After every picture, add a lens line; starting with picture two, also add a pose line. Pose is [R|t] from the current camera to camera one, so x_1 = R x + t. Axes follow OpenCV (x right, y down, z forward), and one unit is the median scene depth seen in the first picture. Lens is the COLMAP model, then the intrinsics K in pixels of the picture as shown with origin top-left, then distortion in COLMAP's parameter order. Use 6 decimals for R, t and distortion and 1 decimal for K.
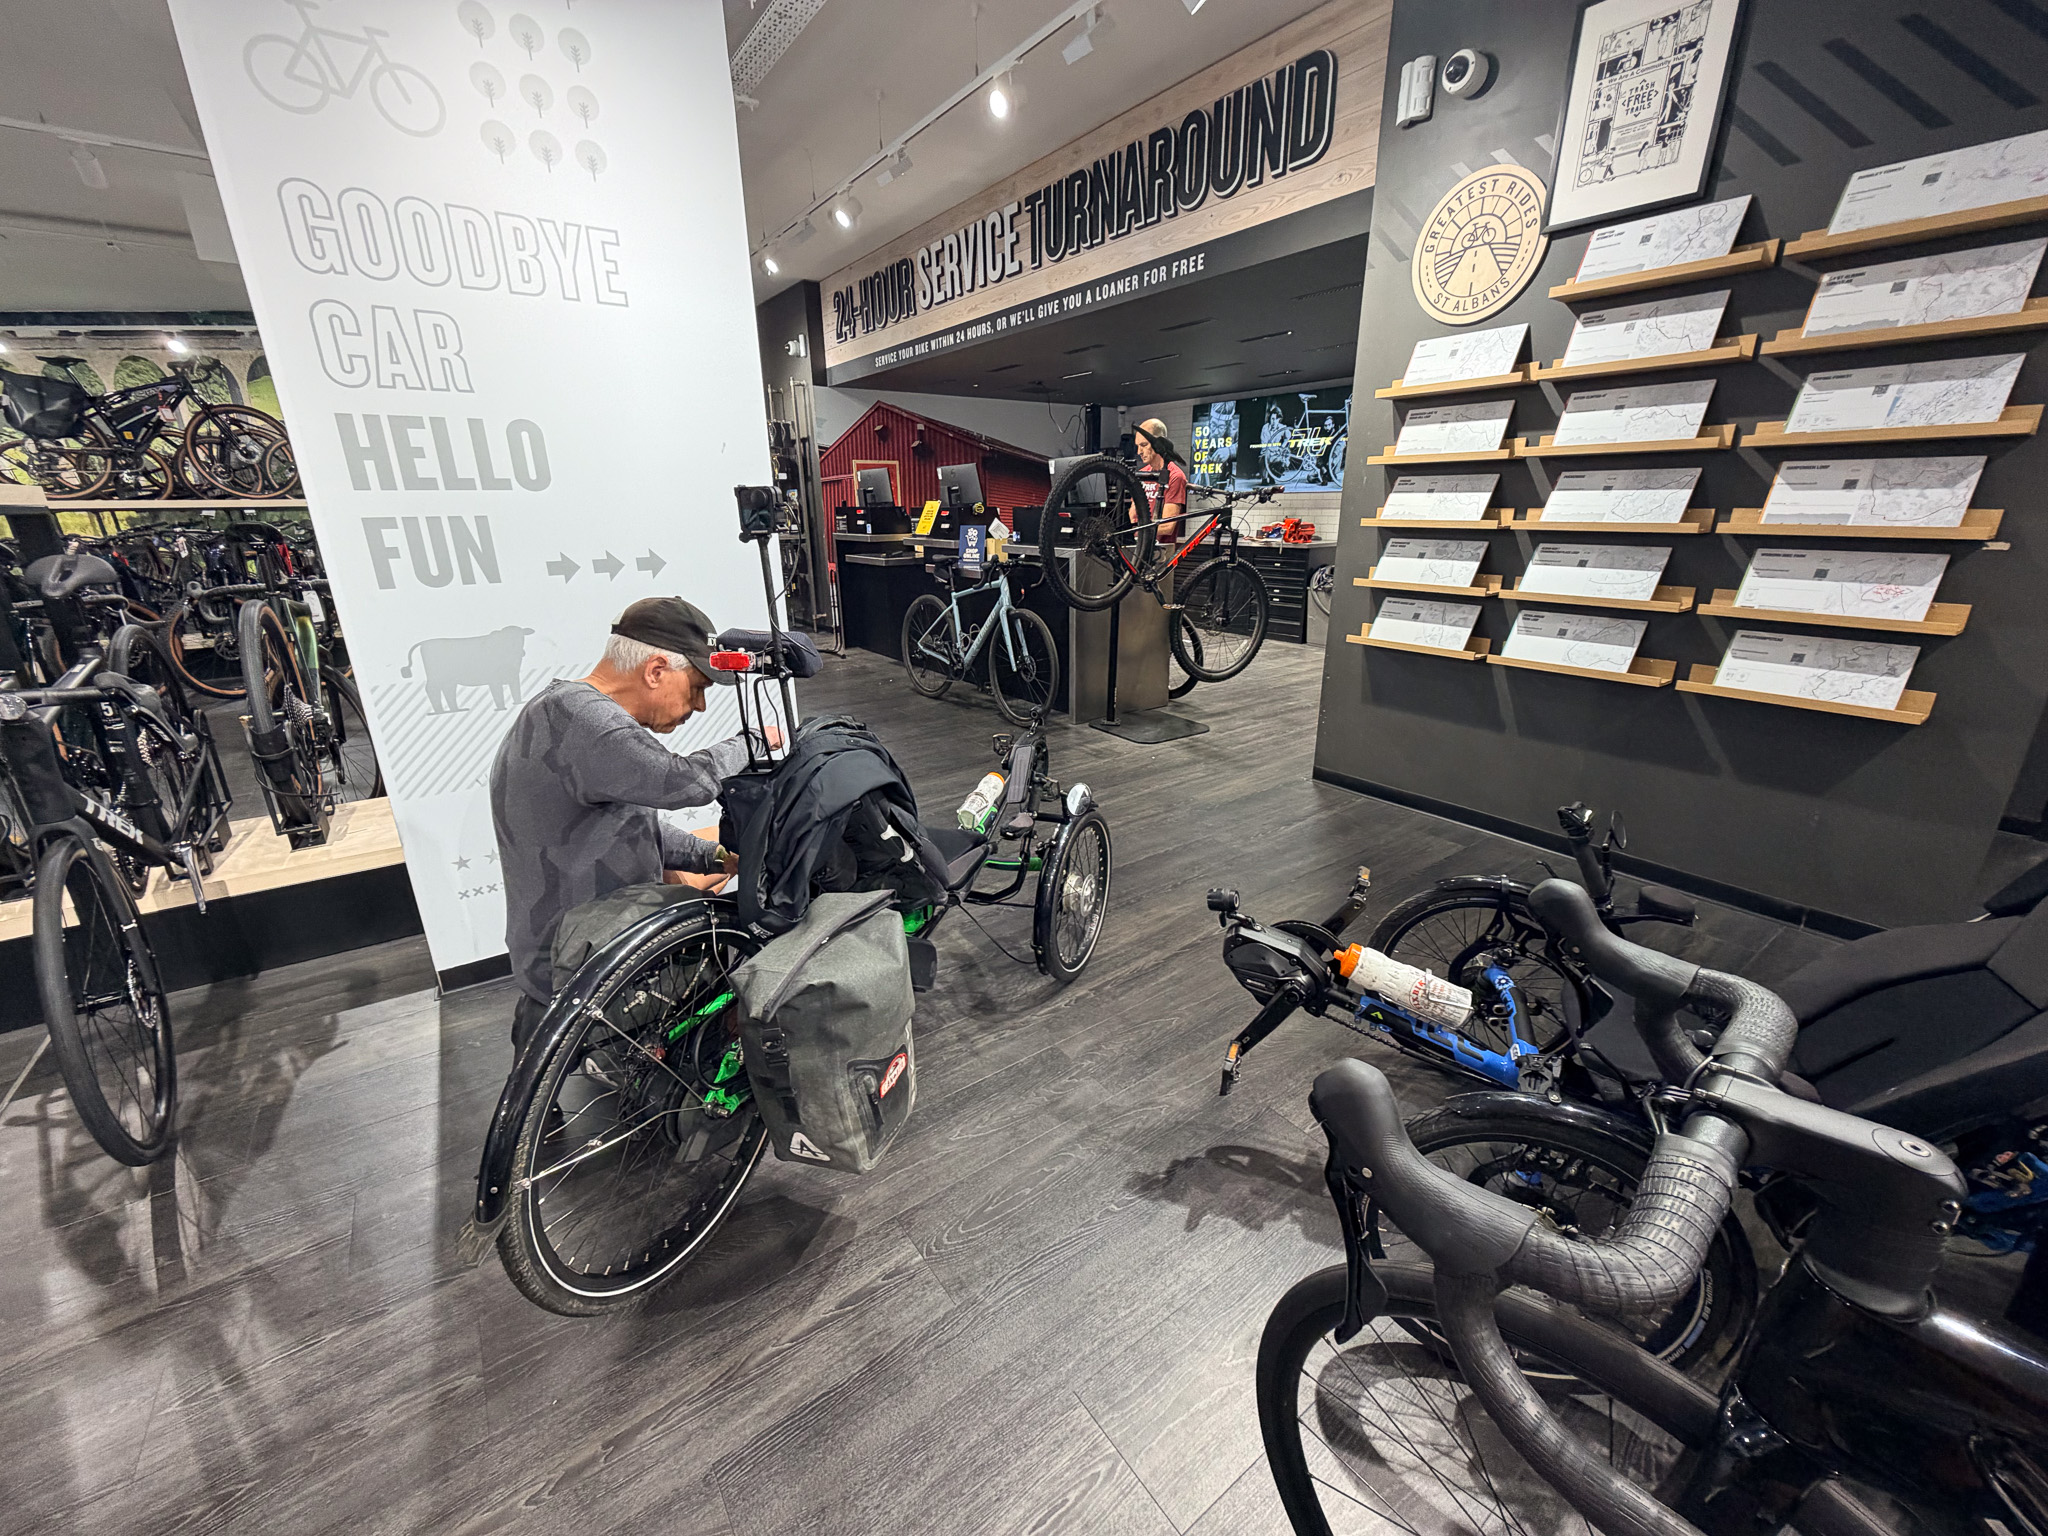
lens RADIAL K [[818.5, 0, 1033.0], [0, 818.5, 776.5], [0, 0, 1]] dist [-0.001608, -0.000071]
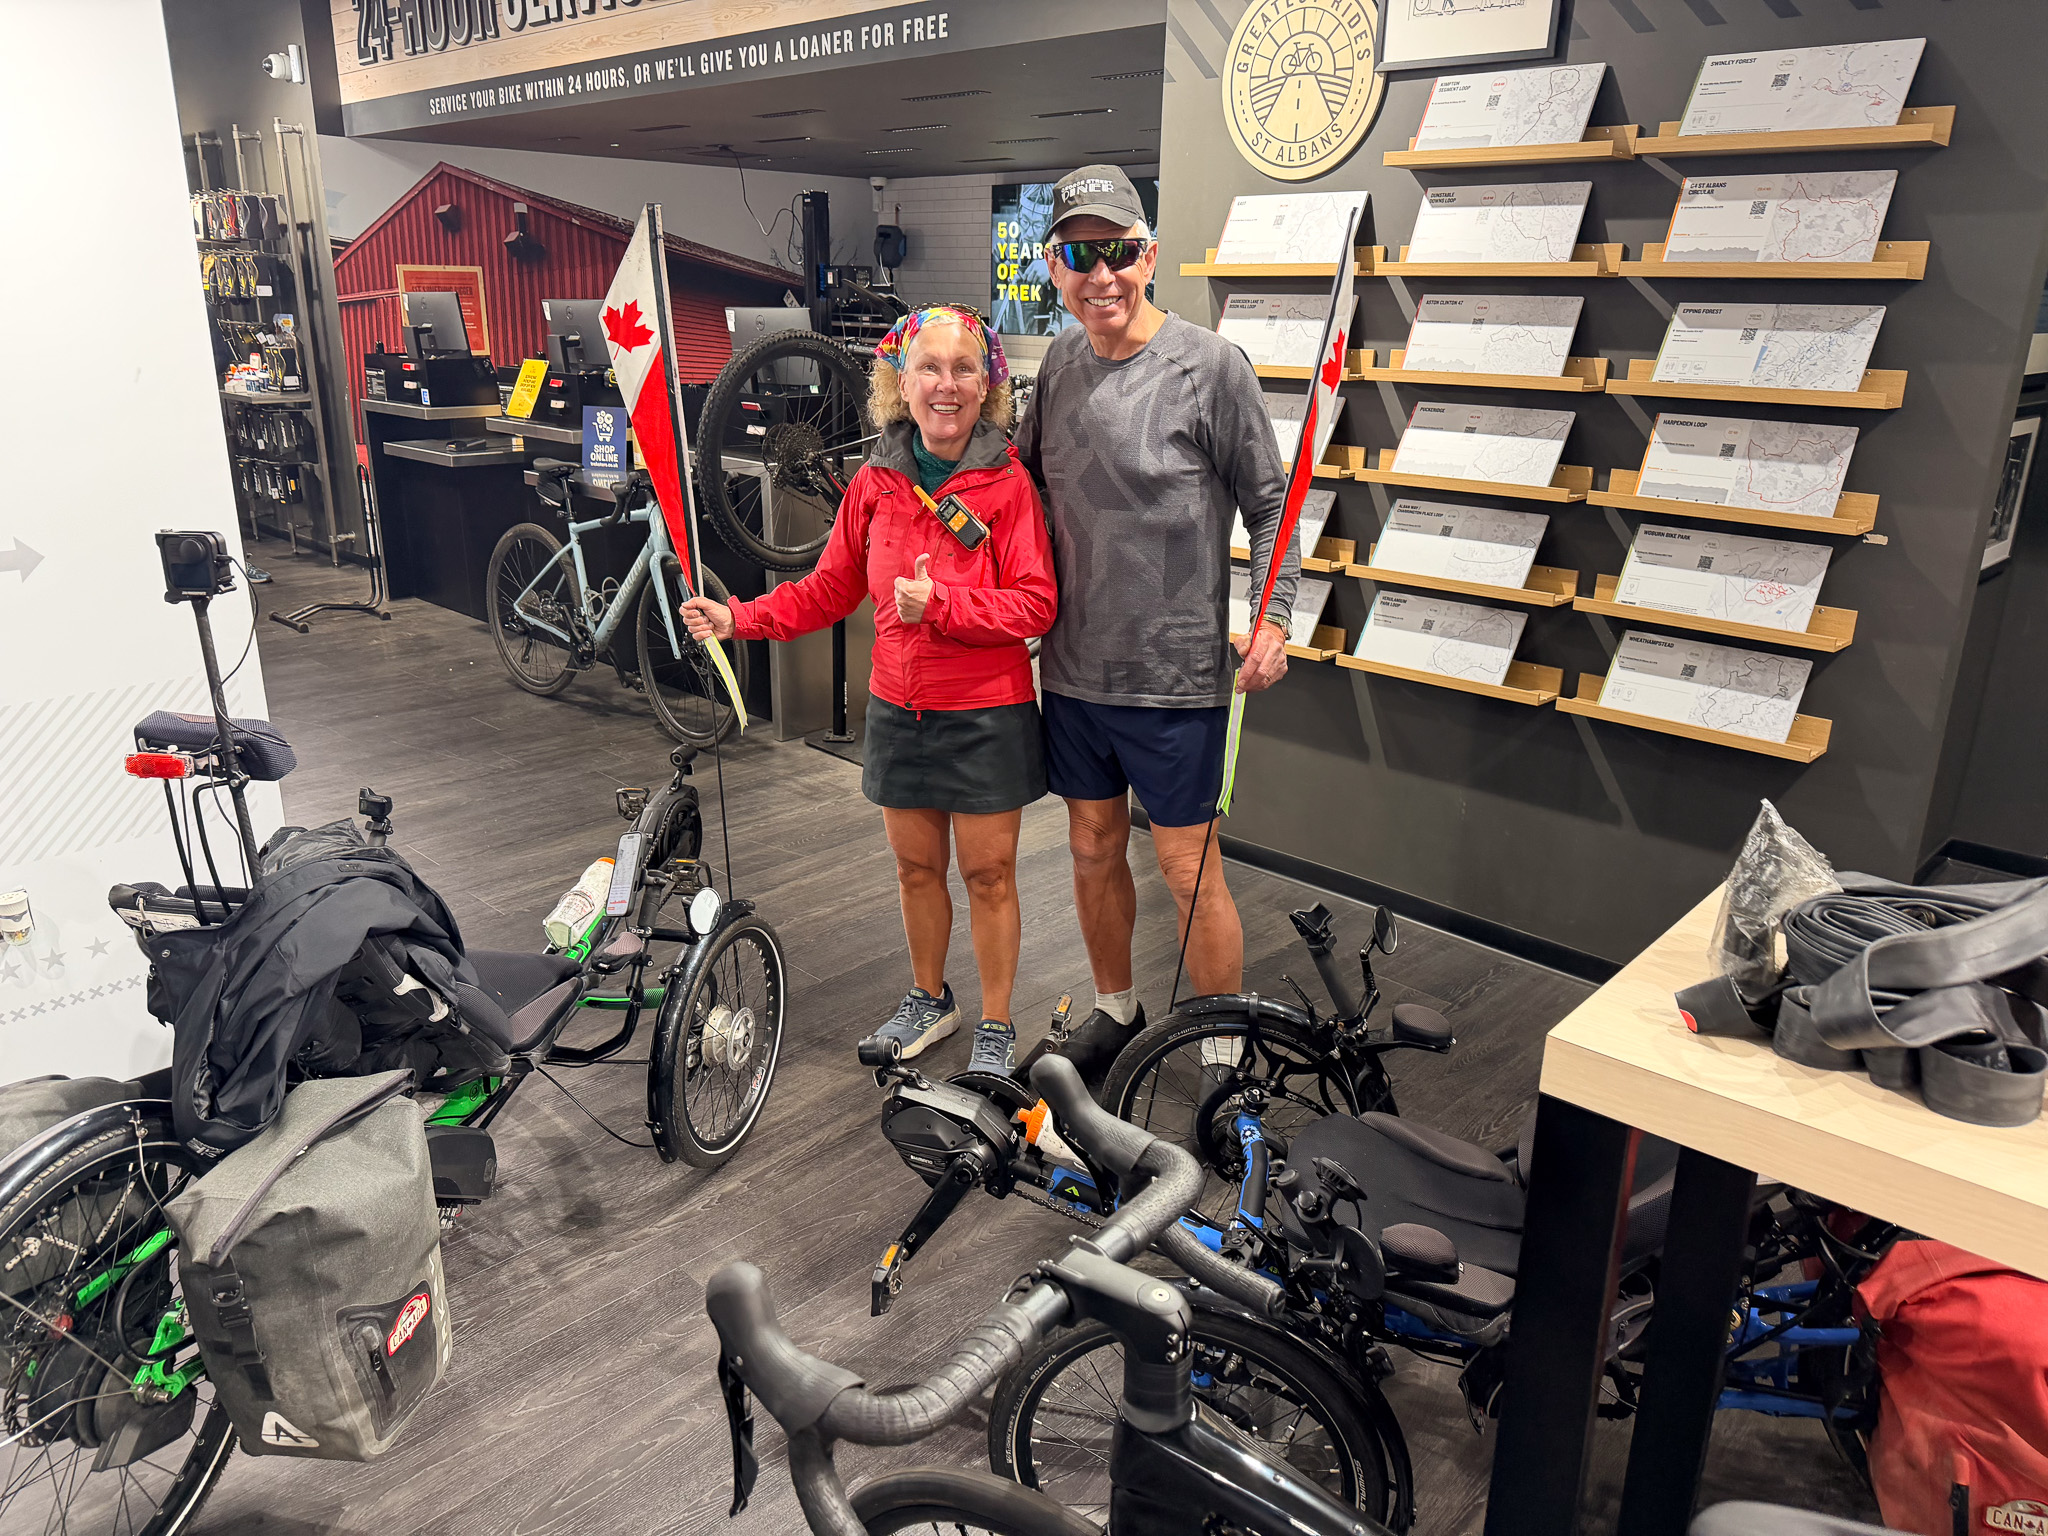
lens RADIAL K [[1463.2, 0, 1024.0], [0, 1463.2, 768.0], [0, 0, 1]] dist [0.035617, -0.046718]
pose [[0.986205, -0.029387, 0.162900, 0.104831], [0.030335, 0.999534, -0.003334, -0.069623], [-0.162726, 0.008230, 0.986637, -0.244189]]
